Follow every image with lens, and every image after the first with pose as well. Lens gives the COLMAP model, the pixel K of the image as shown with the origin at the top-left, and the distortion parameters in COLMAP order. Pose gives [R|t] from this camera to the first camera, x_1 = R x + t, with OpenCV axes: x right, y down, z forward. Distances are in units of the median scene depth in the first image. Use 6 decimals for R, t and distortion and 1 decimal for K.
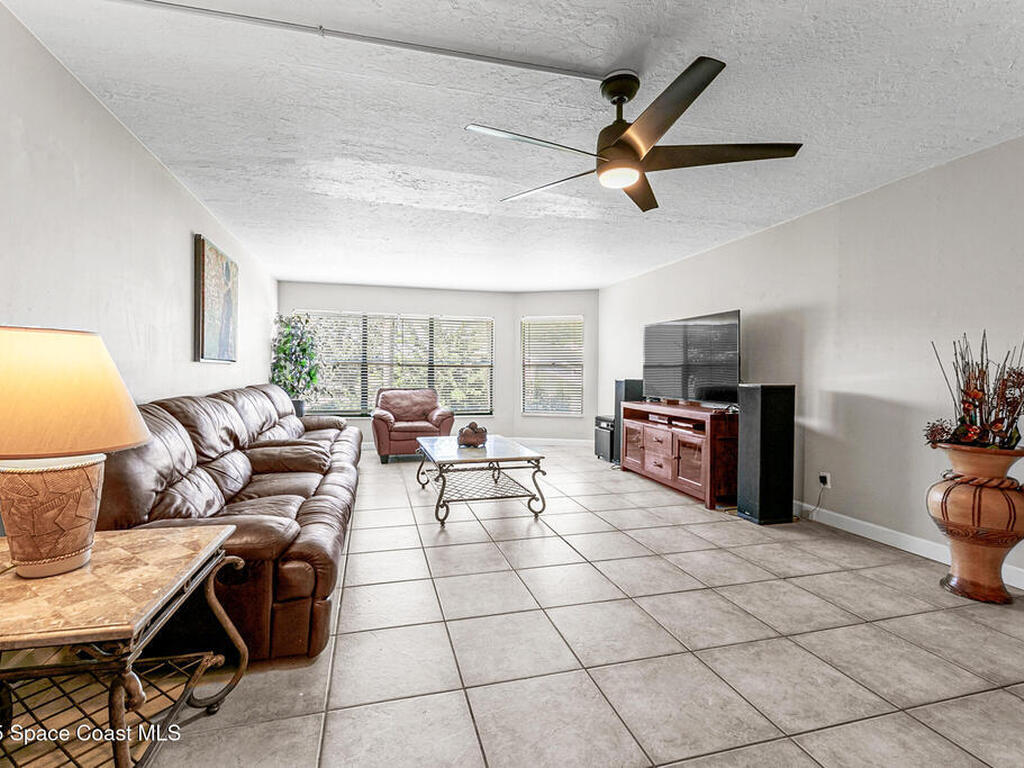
lens RADIAL K [[464.2, 0, 523.0], [0, 464.2, 385.2], [0, 0, 1]] dist [0.003495, -0.000019]
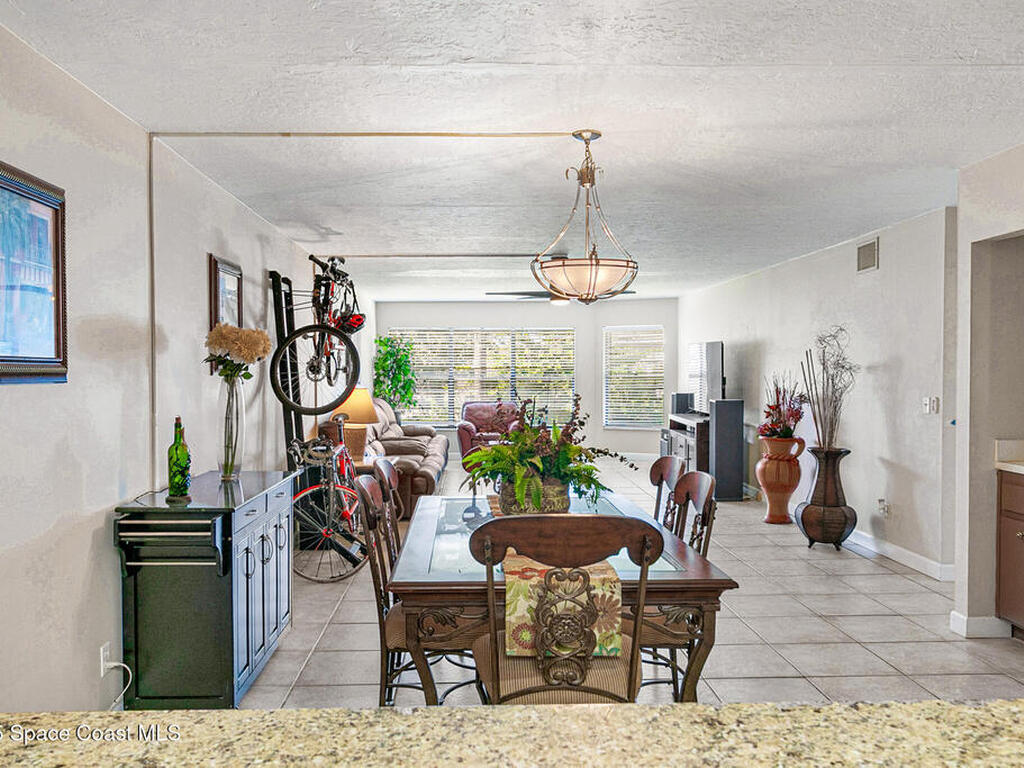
lens RADIAL K [[840.1, 0, 512.8], [0, 840.1, 391.5], [0, 0, 1]] dist [-0.004338, 0.005118]
pose [[0.965425, -0.002663, -0.260667, 0.331990], [0.002865, 0.999996, 0.000393, -0.017271], [0.260665, -0.001126, 0.965429, -0.918276]]
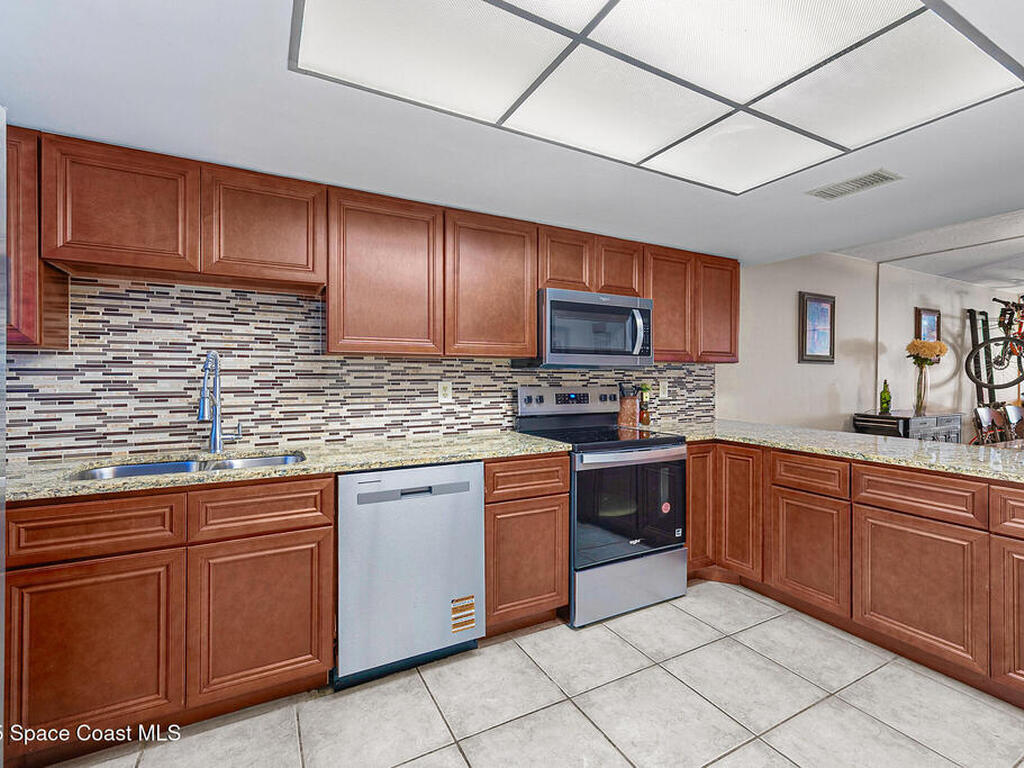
lens RADIAL K [[464.2, 0, 513.6], [0, 464.2, 377.7], [0, 0, 1]] dist [0.003495, -0.000019]
pose [[0.173956, -0.001075, -0.984753, 0.606578], [-0.024524, 0.999685, -0.005423, 0.014917], [0.984448, 0.025094, 0.173875, -1.157979]]
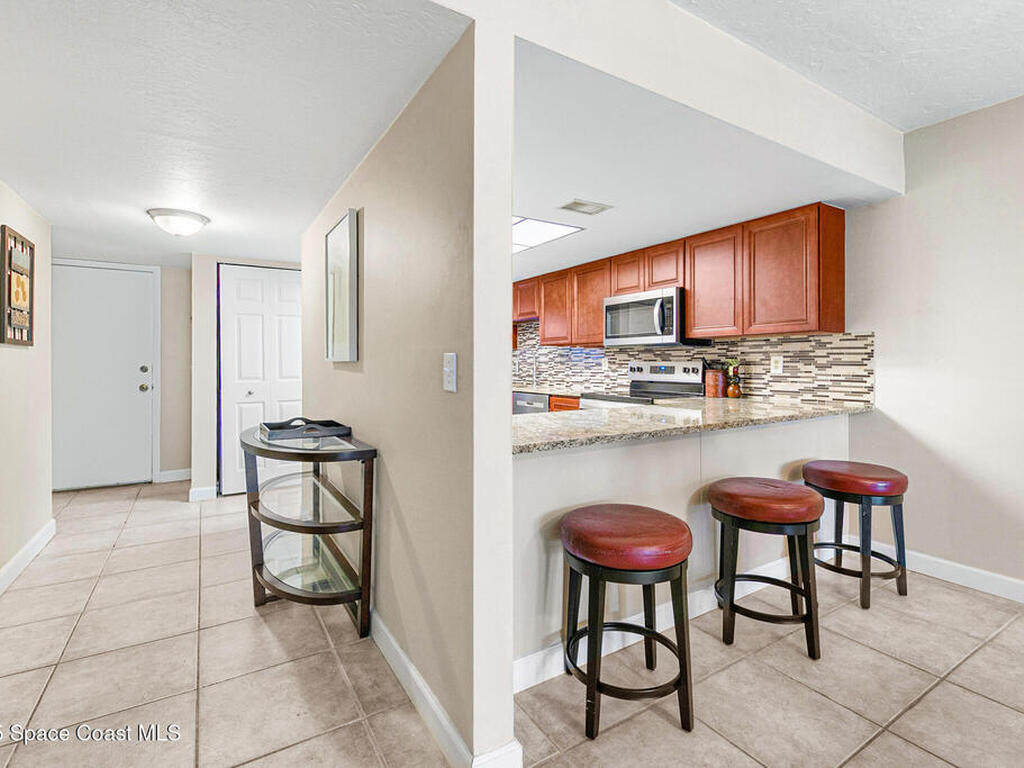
lens RADIAL K [[502.6, 0, 516.6], [0, 502.6, 362.5], [0, 0, 1]] dist [0.001256, 0.000132]
pose [[-0.968941, -0.012660, -0.246967, 0.504664], [-0.016505, 0.999773, 0.013504, 0.016546], [0.246740, 0.017160, -0.968930, -0.392026]]
